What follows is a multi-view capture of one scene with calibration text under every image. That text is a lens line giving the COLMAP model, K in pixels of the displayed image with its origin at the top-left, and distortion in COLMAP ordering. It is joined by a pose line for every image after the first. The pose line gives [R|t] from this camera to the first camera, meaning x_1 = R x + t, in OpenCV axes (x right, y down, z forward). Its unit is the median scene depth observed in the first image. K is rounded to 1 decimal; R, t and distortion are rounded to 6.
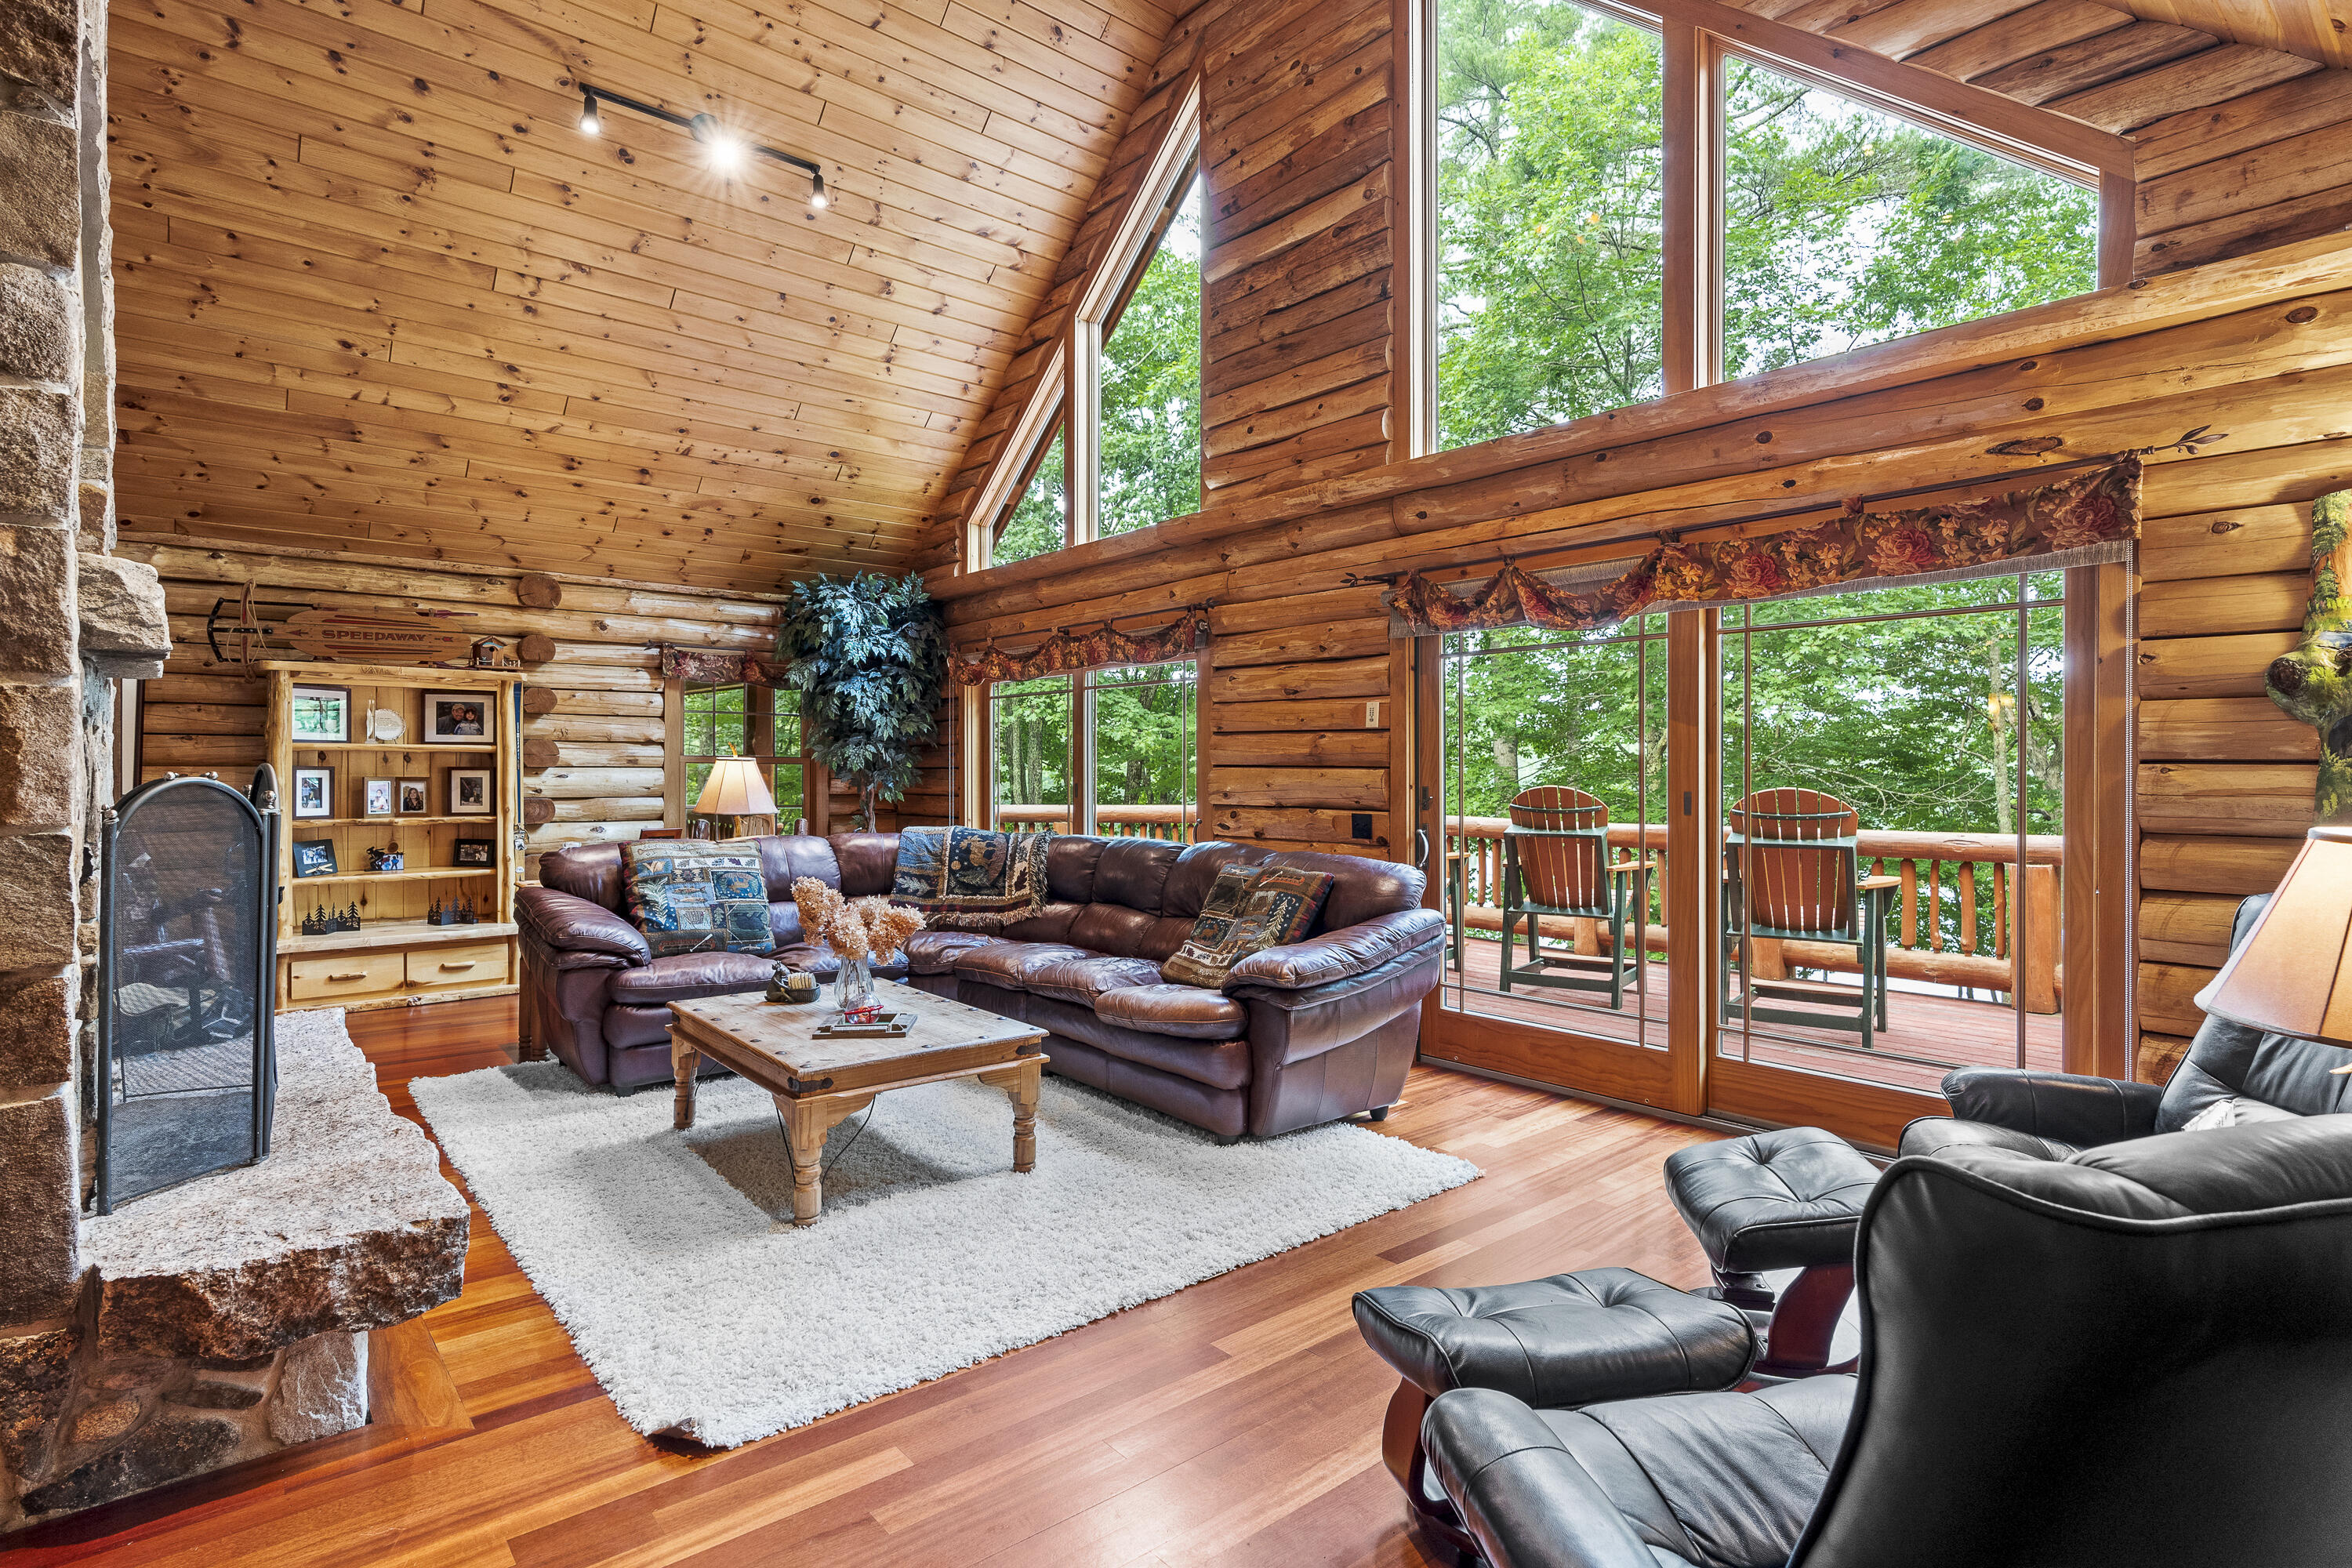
lens RADIAL K [[1190.7, 0, 1179.2], [0, 1190.7, 773.6], [0, 0, 1]] dist [-0.001484, 0.003787]
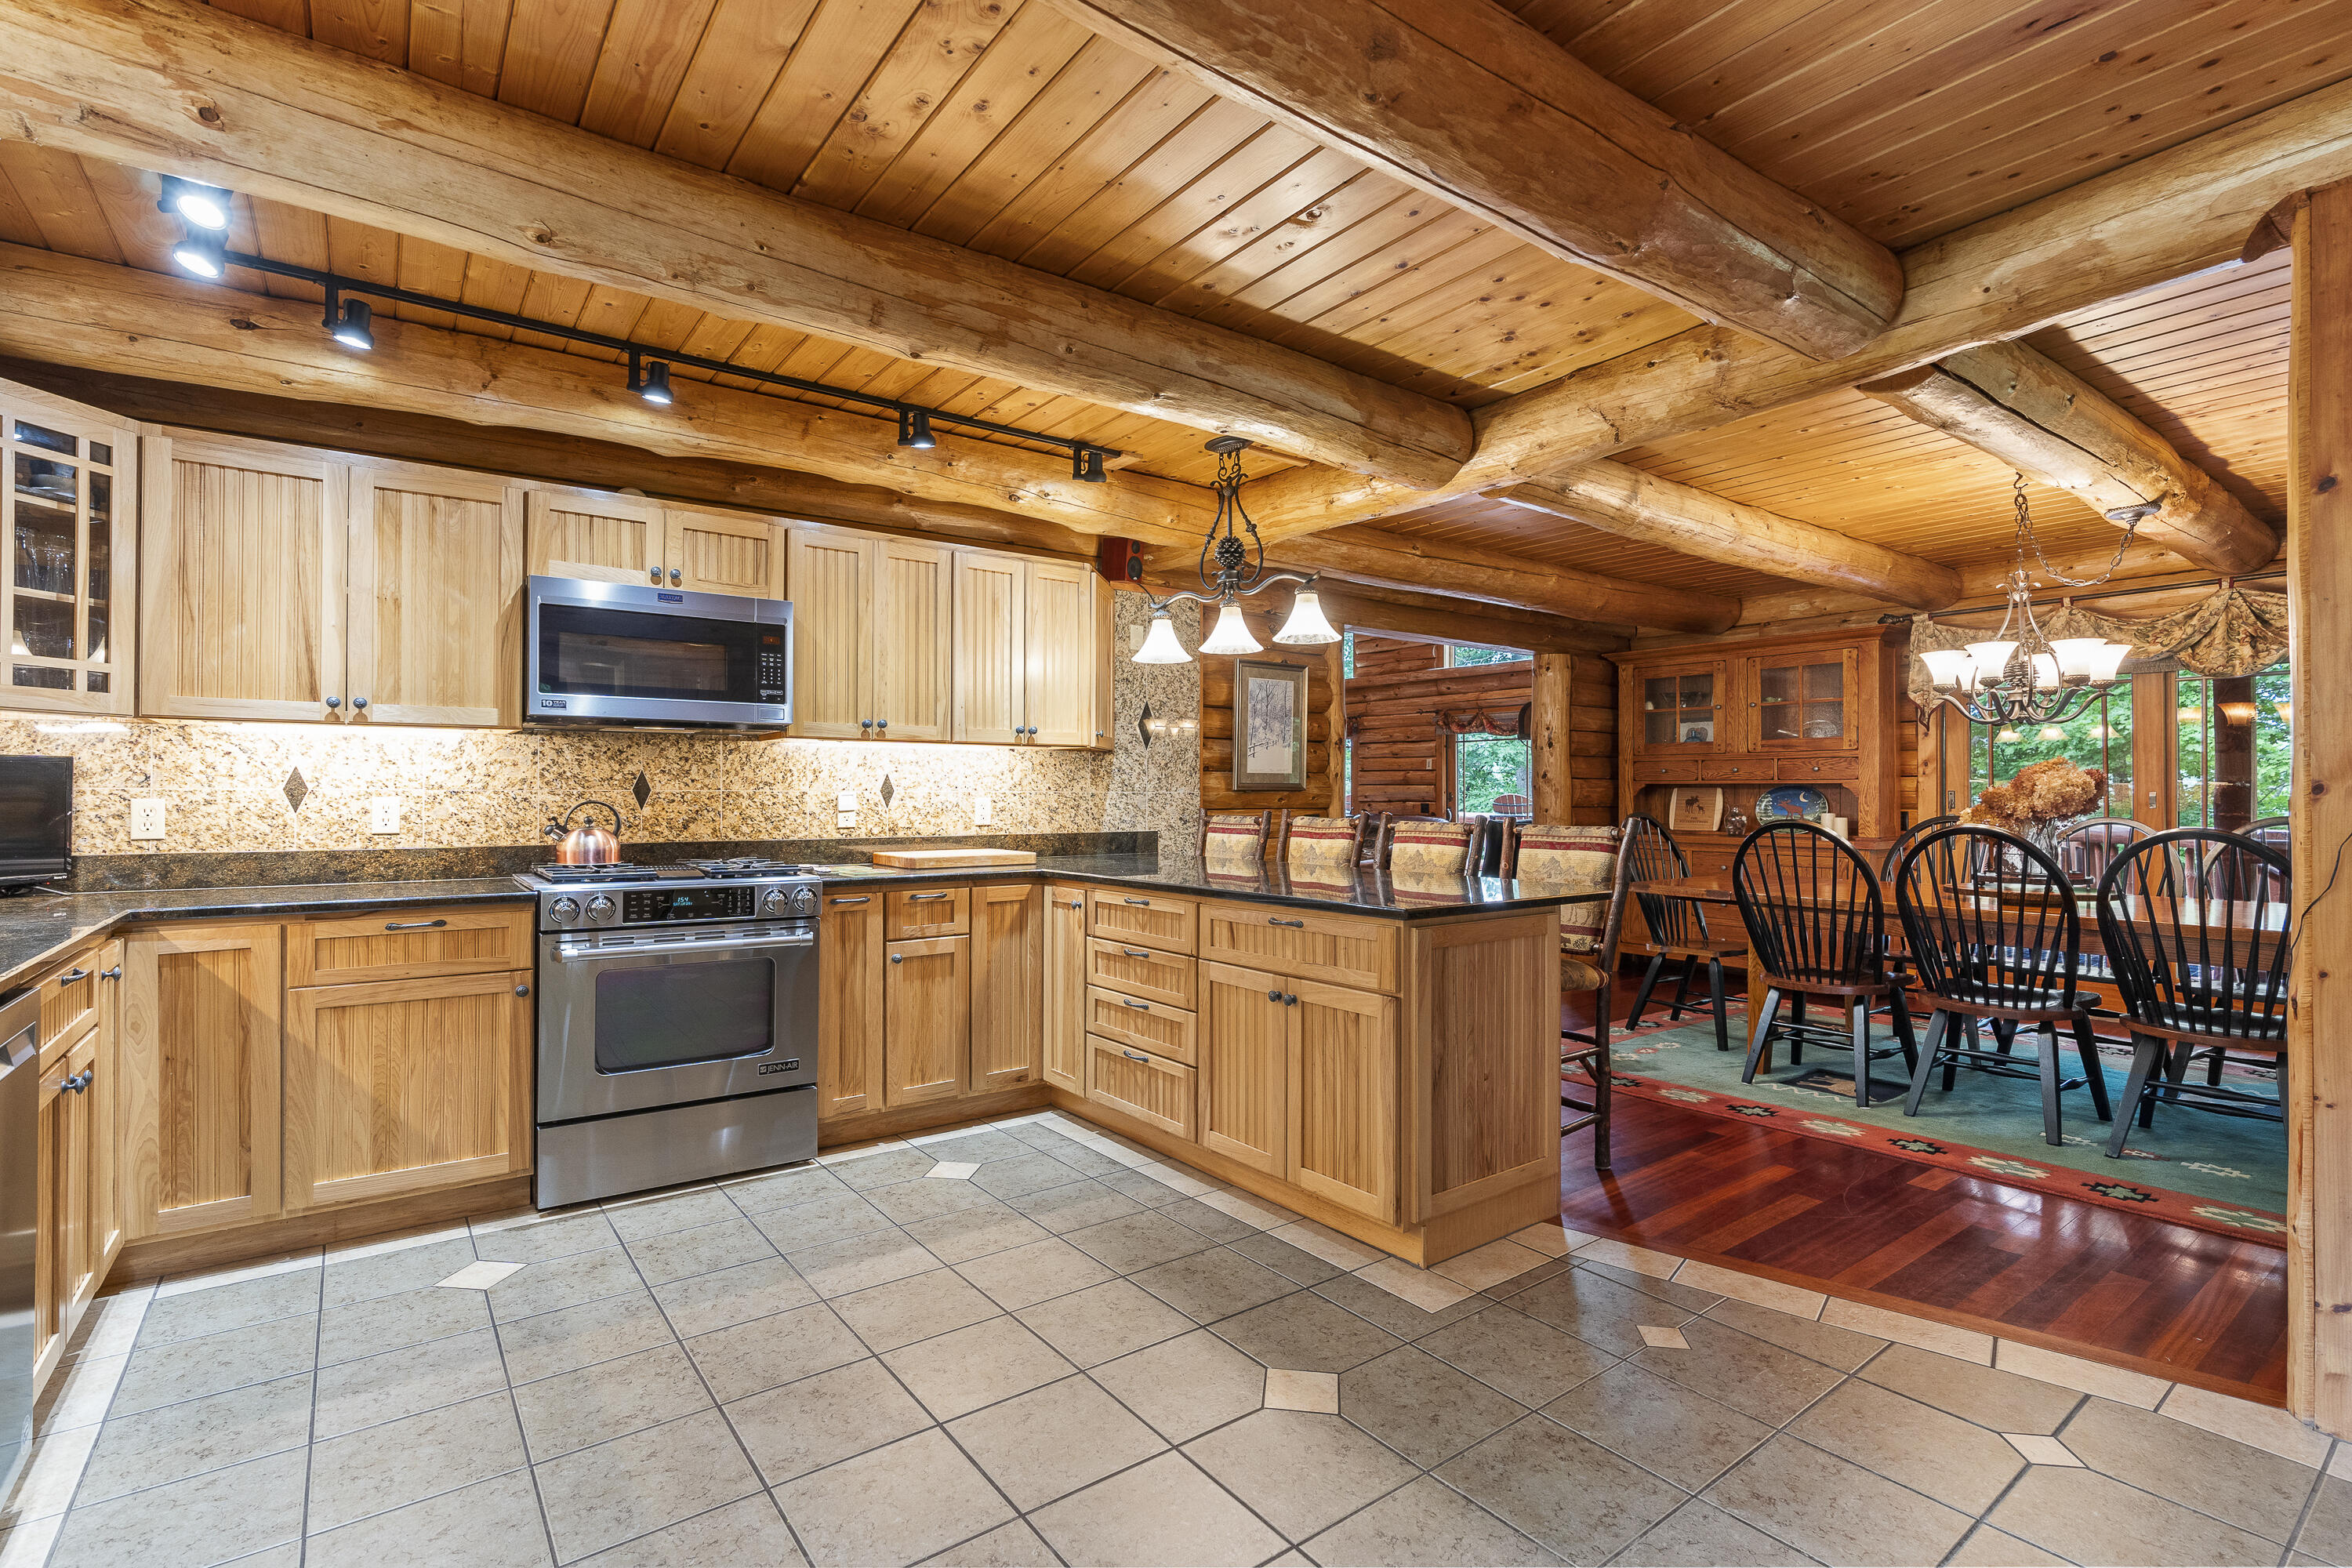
lens RADIAL K [[1094.2, 0, 1153.1], [0, 1094.2, 788.2], [0, 0, 1]] dist [0.000167, 0.000861]
pose [[0.997226, -0.000854, -0.074429, -0.228589], [0.000589, 0.999993, -0.003592, 0.009463], [0.074432, 0.003538, 0.997220, -1.250265]]
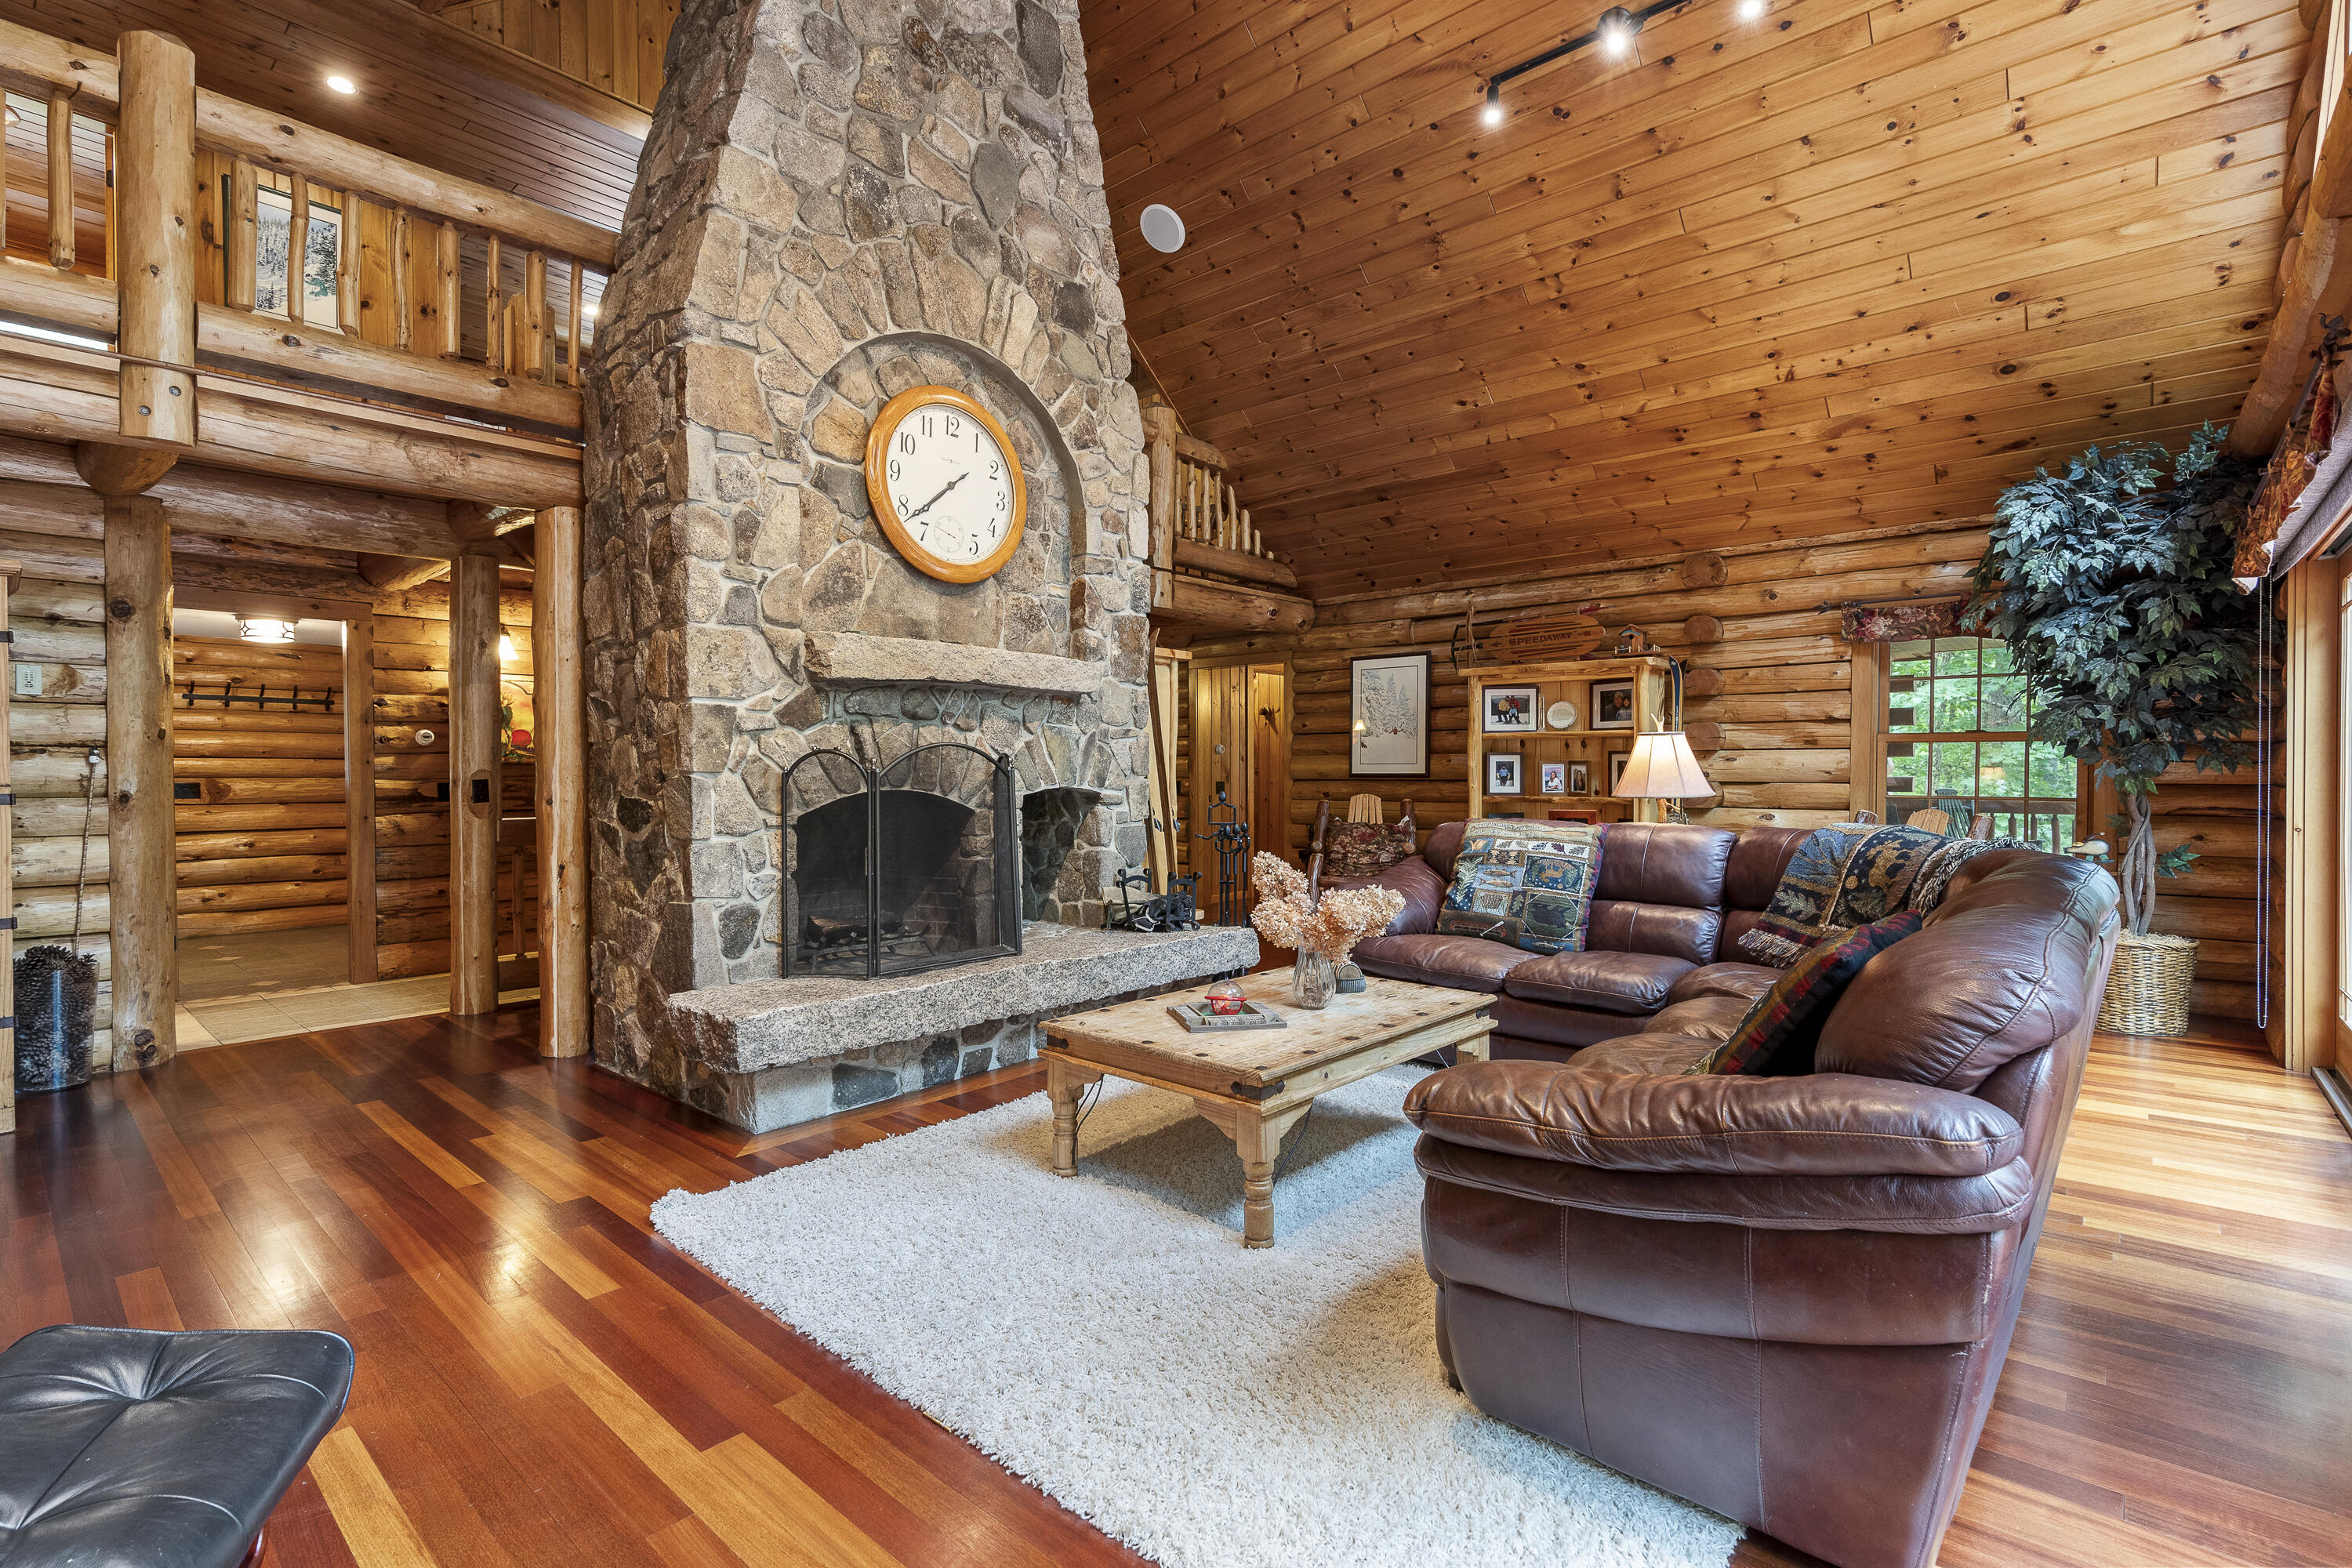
lens RADIAL K [[1094.2, 0, 1175.7], [0, 1094.2, 782.9], [0, 0, 1]] dist [0.000167, 0.000861]
pose [[0.142167, 0.009869, -0.989793, 0.348600], [-0.000552, 0.999951, 0.009891, 0.015277], [0.989843, -0.000860, 0.142165, 0.524157]]
